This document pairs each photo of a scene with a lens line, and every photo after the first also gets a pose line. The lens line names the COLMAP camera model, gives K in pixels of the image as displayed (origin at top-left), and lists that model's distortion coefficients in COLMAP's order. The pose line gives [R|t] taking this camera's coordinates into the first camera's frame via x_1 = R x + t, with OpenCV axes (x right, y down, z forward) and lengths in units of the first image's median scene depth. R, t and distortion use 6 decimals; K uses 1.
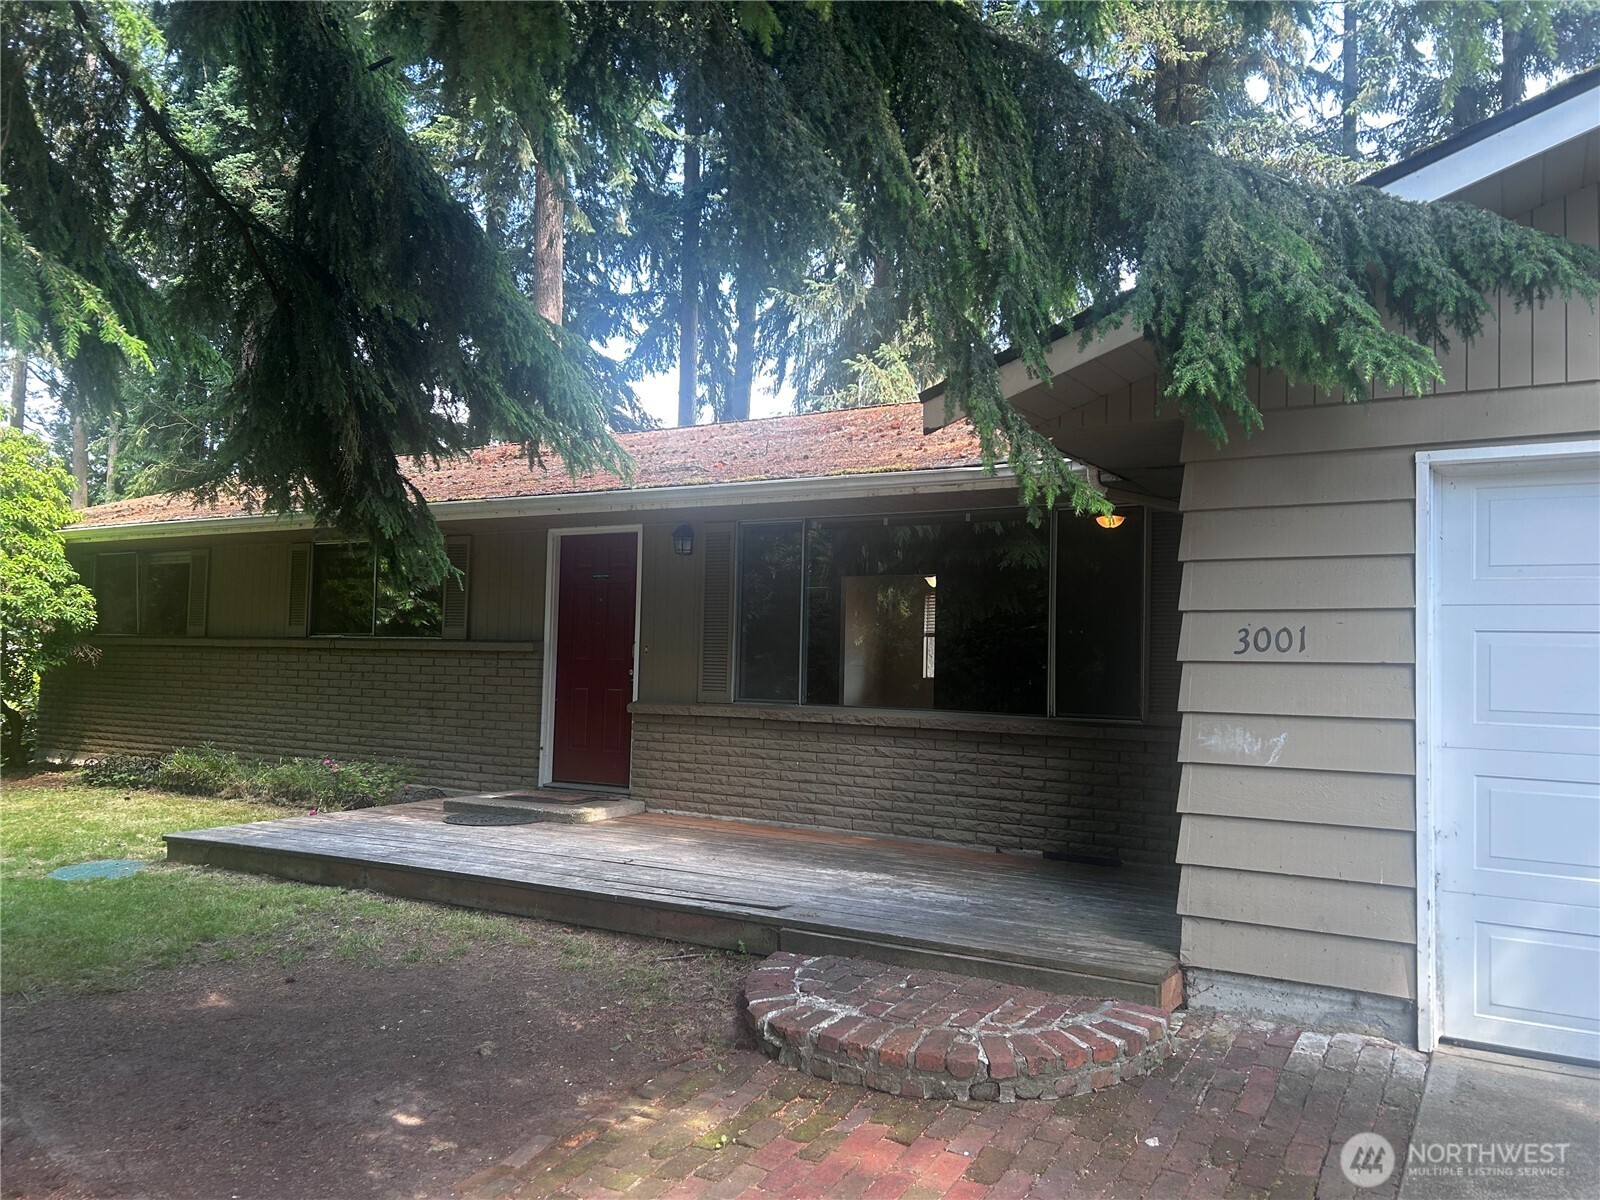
lens RADIAL K [[1193.5, 0, 800.0], [0, 1193.5, 600.0], [0, 0, 1]] dist [0.055599, -0.047689]
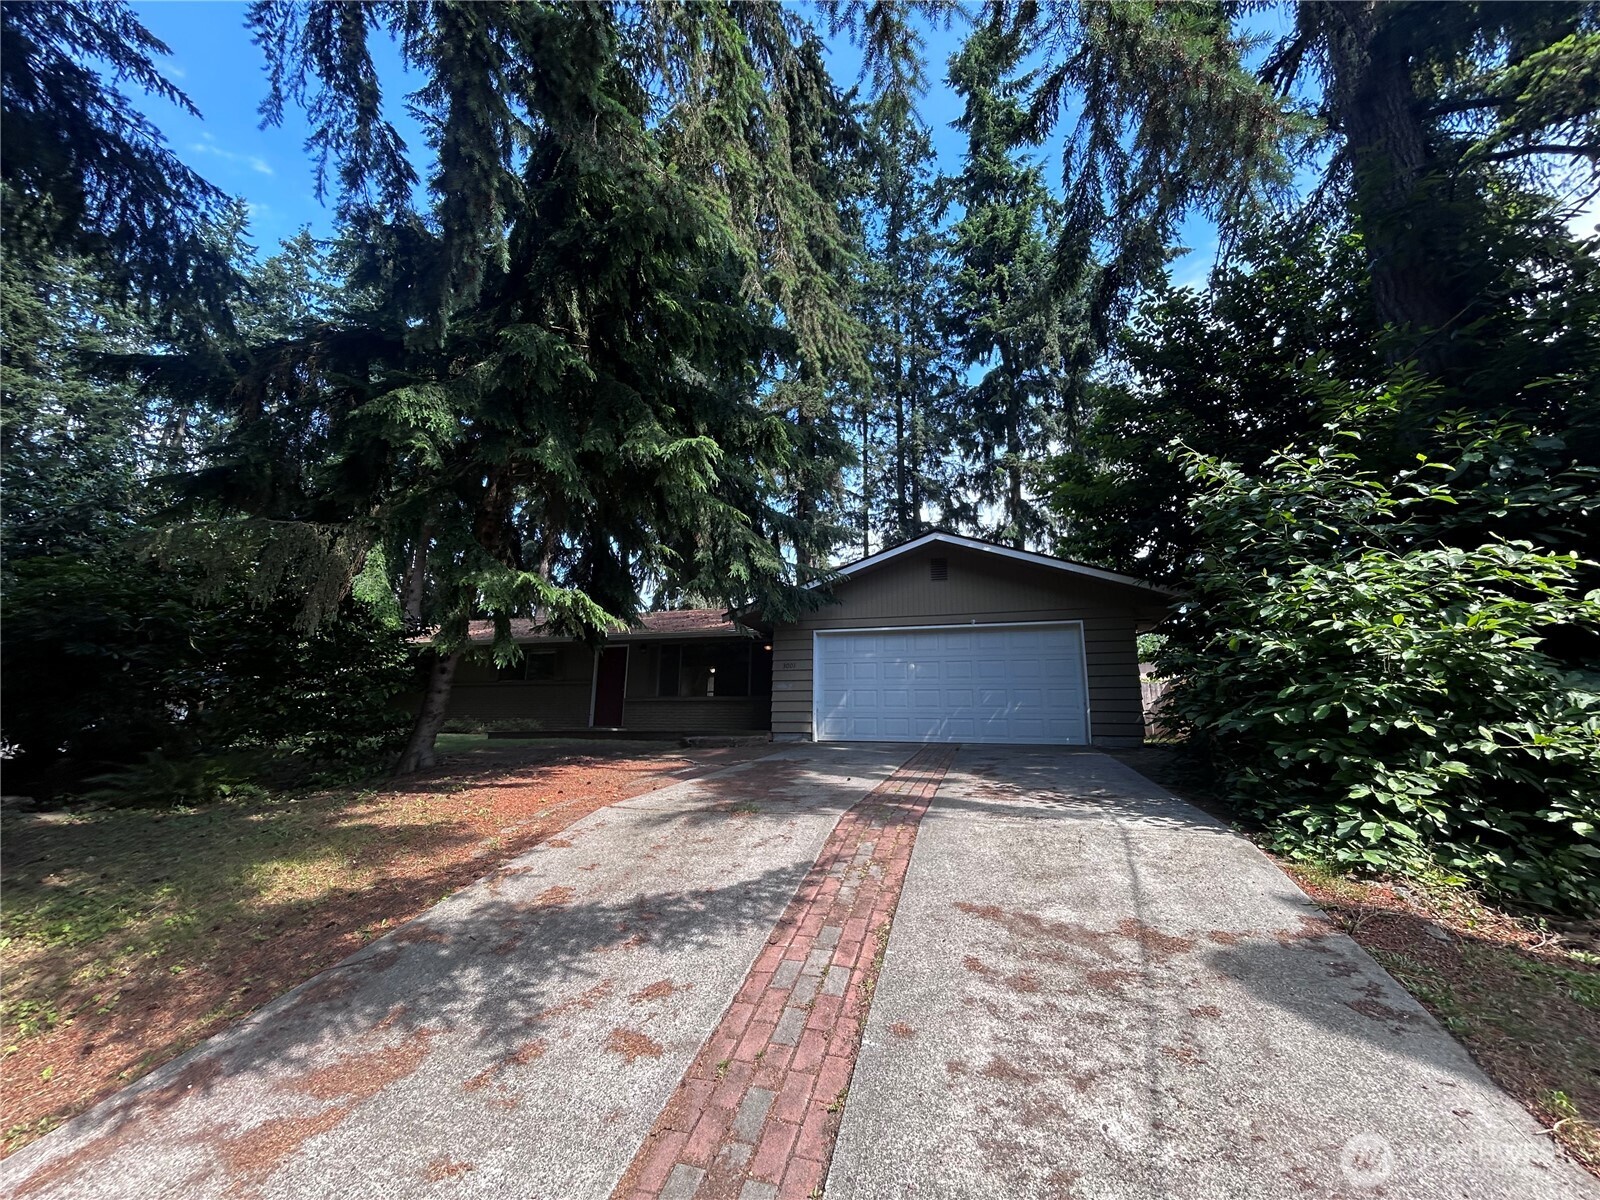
lens RADIAL K [[643.1, 0, 800.0], [0, 643.1, 600.0], [0, 0, 1]] dist [-0.001557, -0.000342]
pose [[0.962706, 0.046982, 0.266440, -0.160897], [-0.003745, 0.987026, -0.160514, 0.103764], [-0.270524, 0.153530, 0.950392, -0.875199]]
